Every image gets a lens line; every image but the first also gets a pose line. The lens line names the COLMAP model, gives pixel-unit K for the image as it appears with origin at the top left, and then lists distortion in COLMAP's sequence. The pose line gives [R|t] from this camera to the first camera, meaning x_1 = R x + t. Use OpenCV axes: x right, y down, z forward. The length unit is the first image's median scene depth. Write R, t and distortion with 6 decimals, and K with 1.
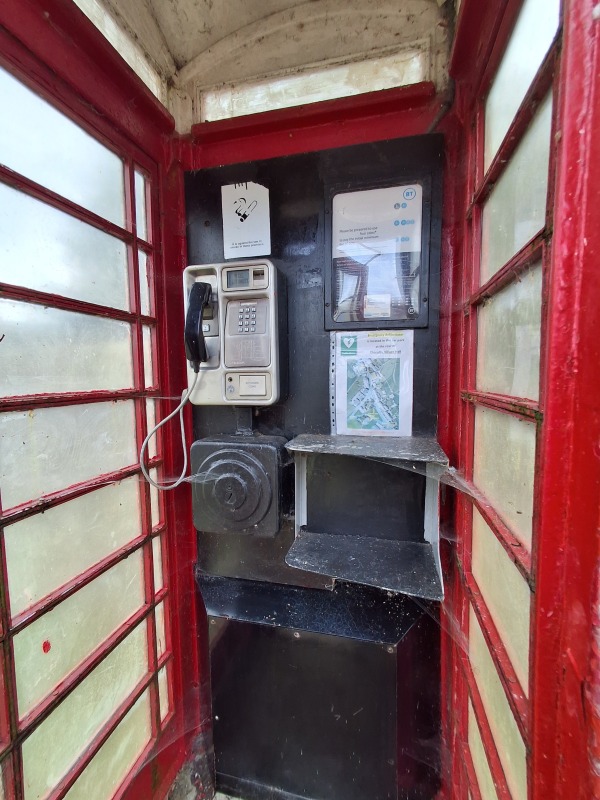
lens RADIAL K [[365.4, 0, 300.0], [0, 365.4, 400.0], [0, 0, 1]] dist [0.000994, 0.000667]
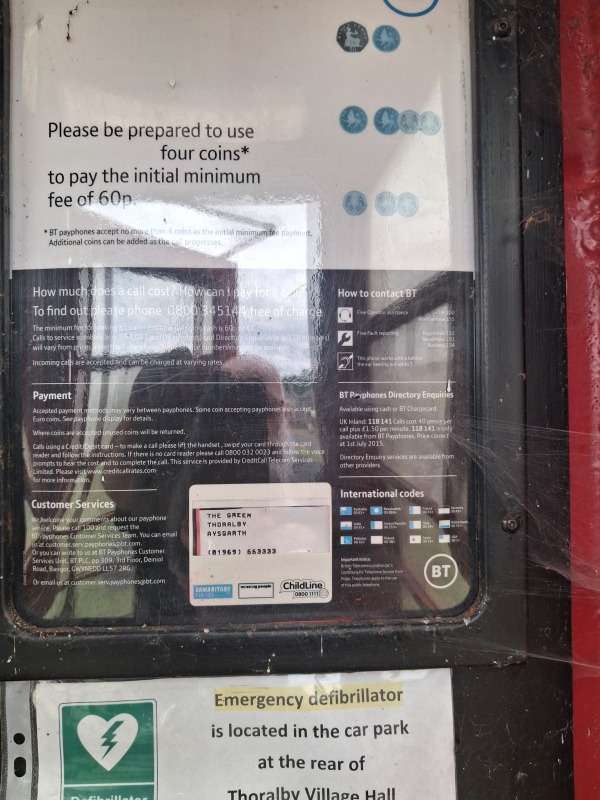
lens RADIAL K [[629.1, 0, 292.8], [0, 629.1, 401.2], [0, 0, 1]] dist [0.000373, -0.033180]
pose [[0.954660, 0.000172, 0.297700, 0.132027], [0.029253, 0.995106, -0.094381, -0.297280], [-0.296259, 0.098810, 0.949983, 0.688069]]
